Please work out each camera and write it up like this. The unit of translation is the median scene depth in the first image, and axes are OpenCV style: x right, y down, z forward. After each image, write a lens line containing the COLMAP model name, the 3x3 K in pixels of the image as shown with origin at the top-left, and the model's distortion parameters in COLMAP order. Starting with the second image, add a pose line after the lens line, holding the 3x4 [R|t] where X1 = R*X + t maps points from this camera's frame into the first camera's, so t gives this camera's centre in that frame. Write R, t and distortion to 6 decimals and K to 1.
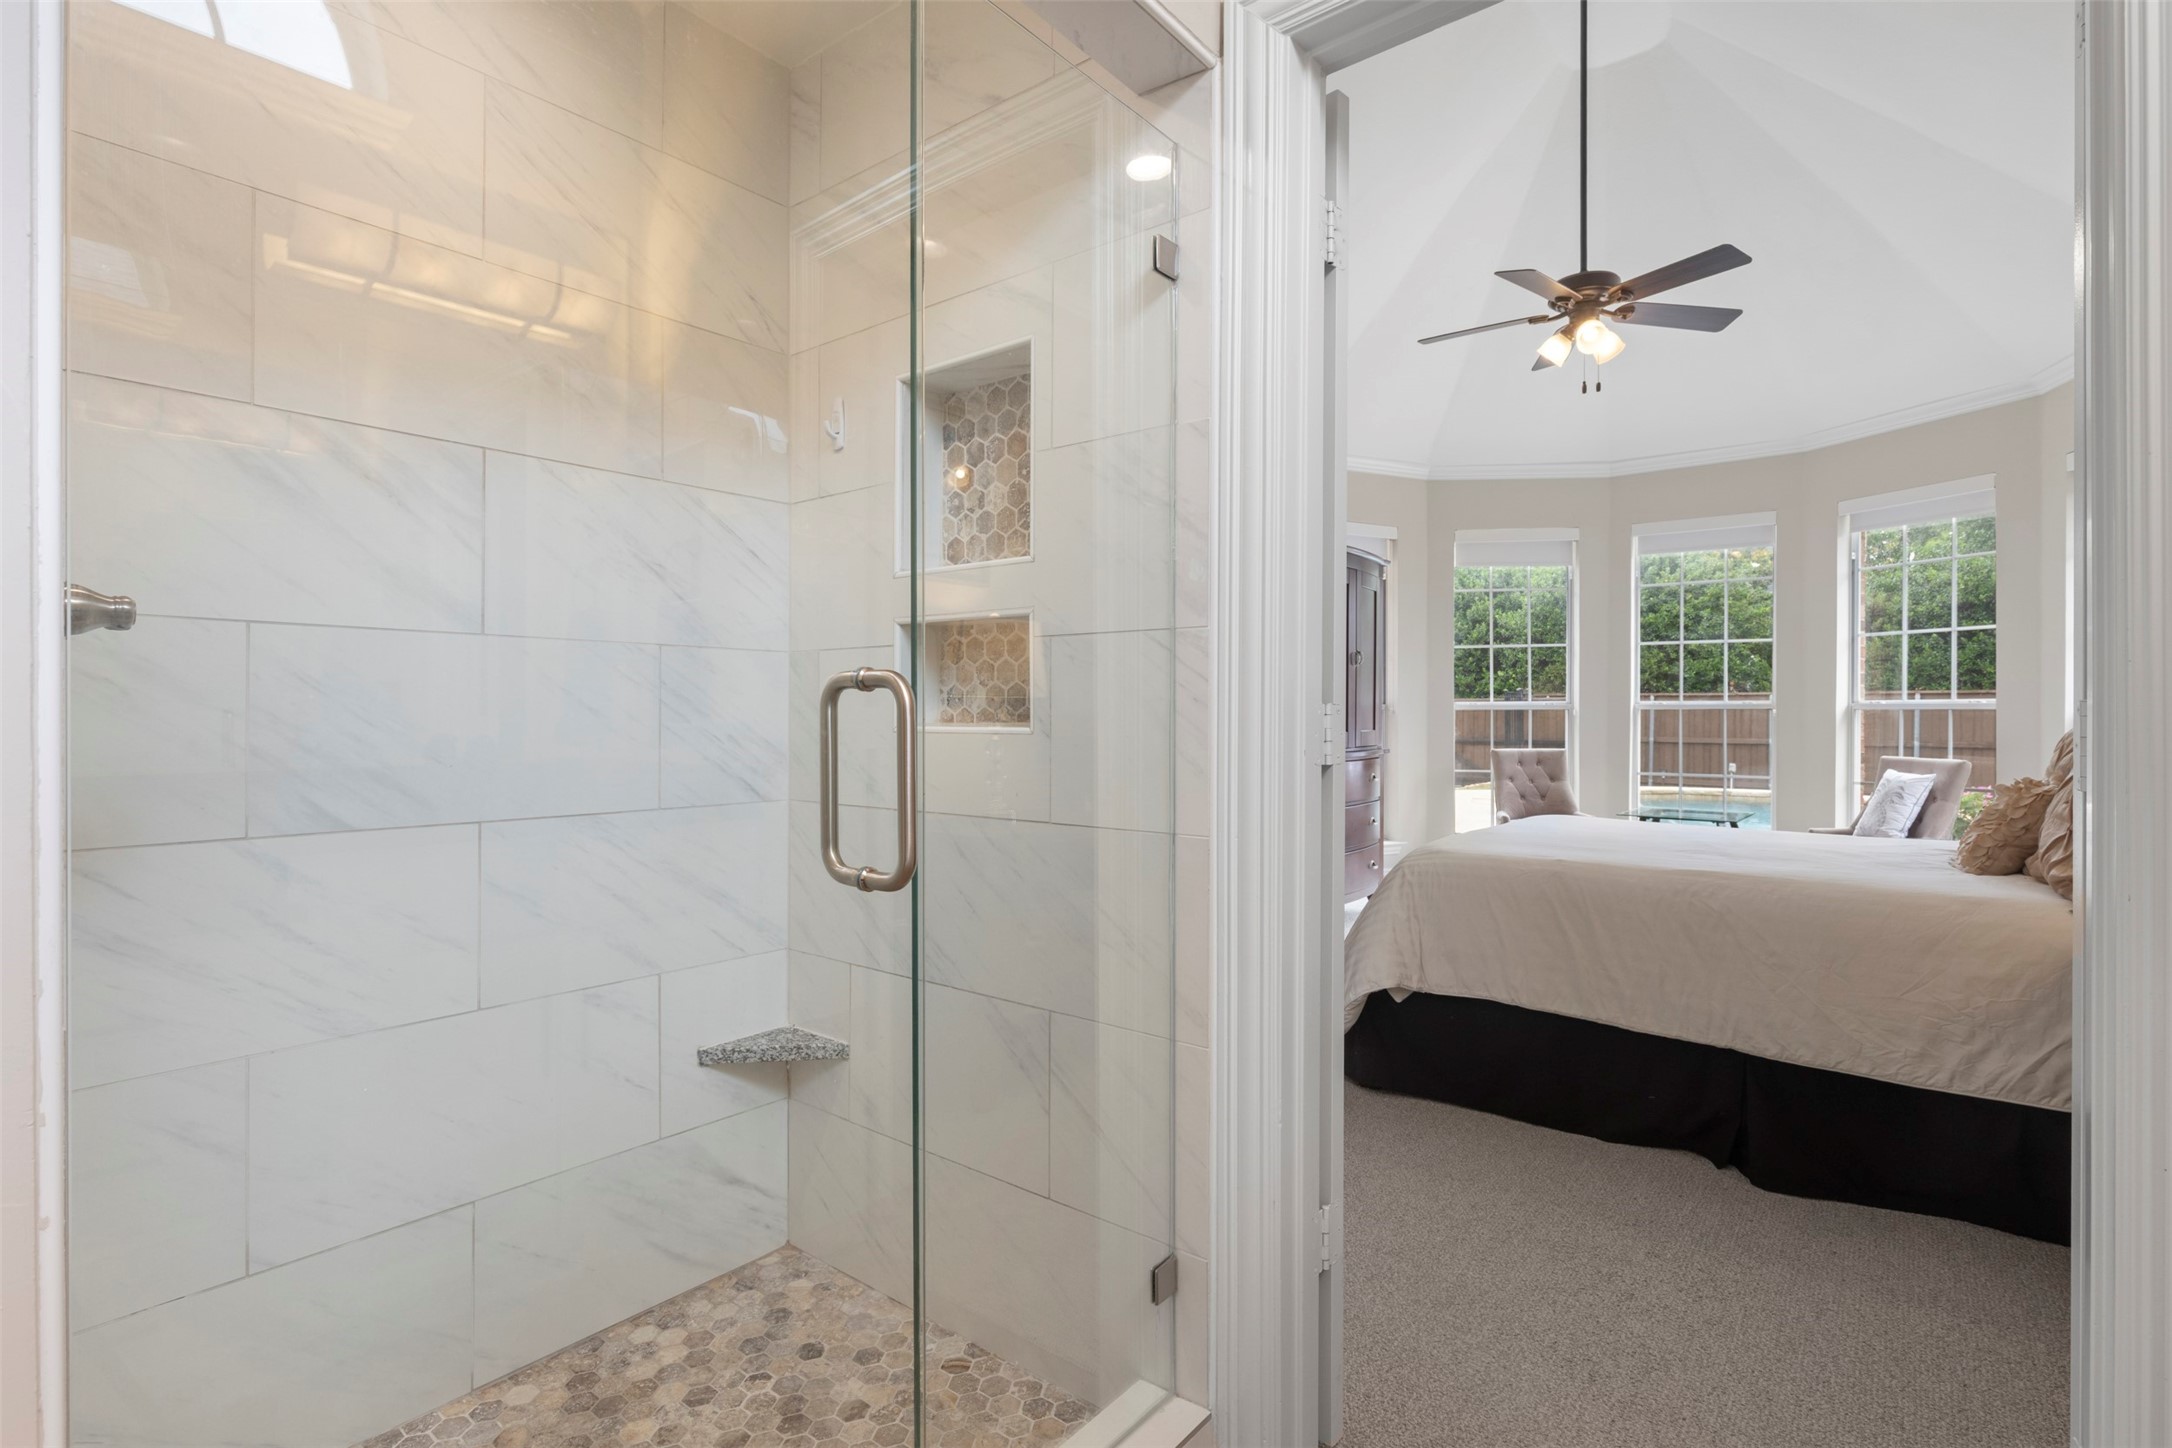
lens RADIAL K [[1033.2, 0, 1087.2], [0, 1033.2, 705.4], [0, 0, 1]] dist [-0.002356, -0.000491]
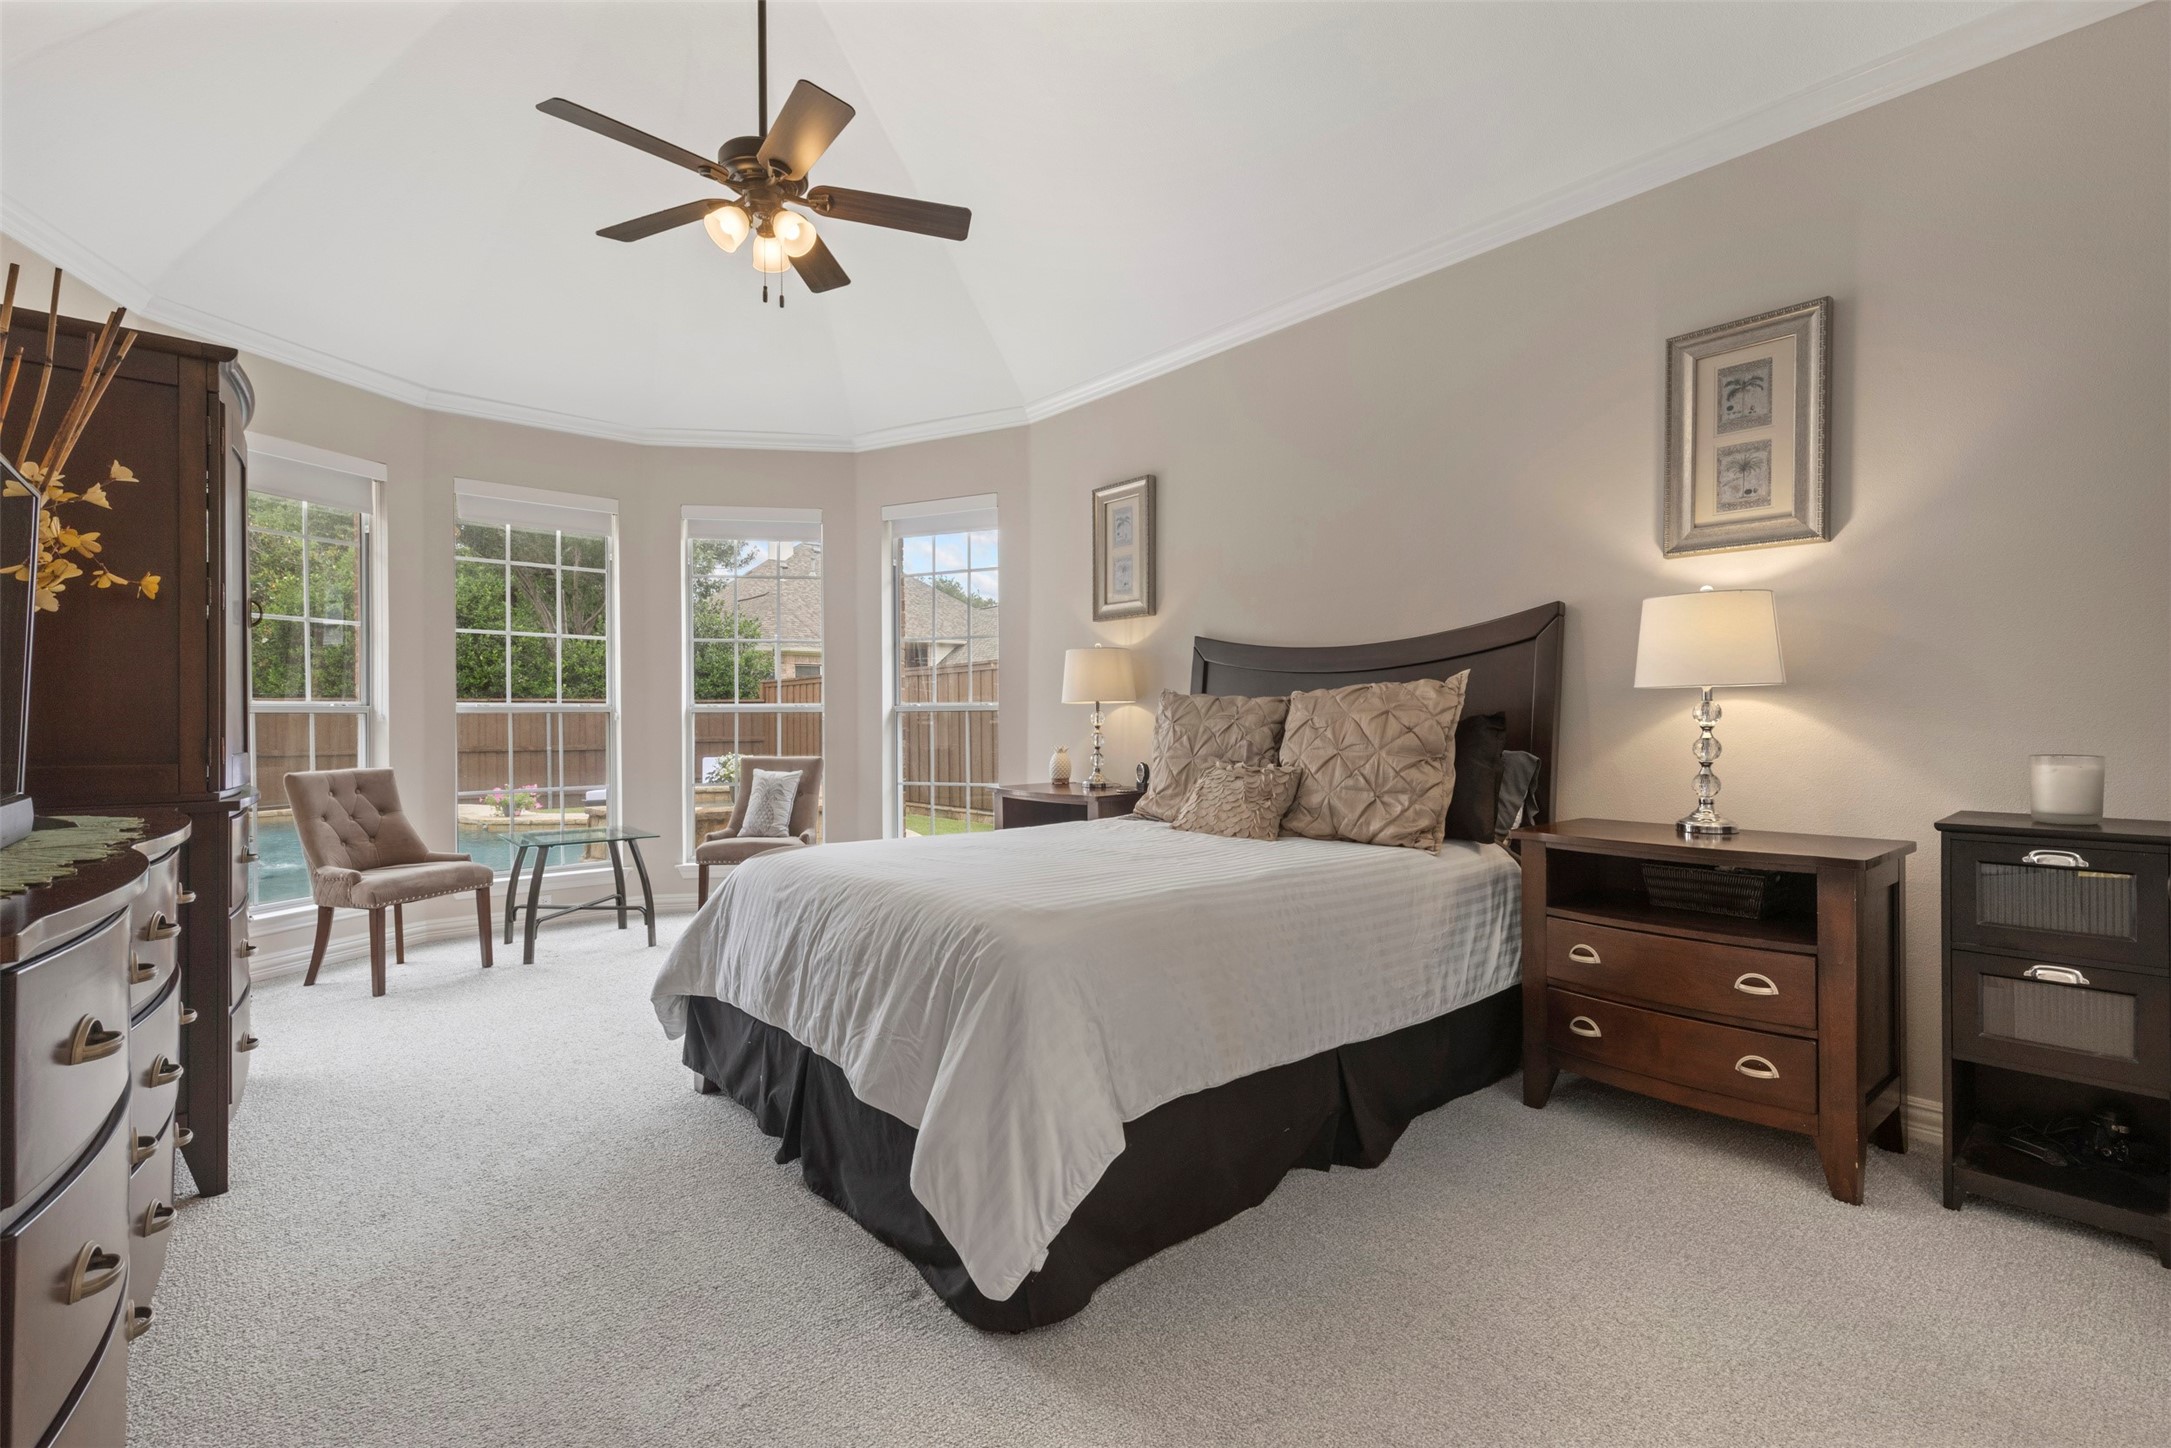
lens RADIAL K [[983.6, 0, 1085.5], [0, 983.6, 724.0], [0, 0, 1]] dist [0.001013, 0.000204]
pose [[0.153963, -0.015303, 0.987958, -0.180424], [-0.004272, 0.999860, 0.016153, -0.002115], [-0.988067, -0.006708, 0.153876, 0.525963]]
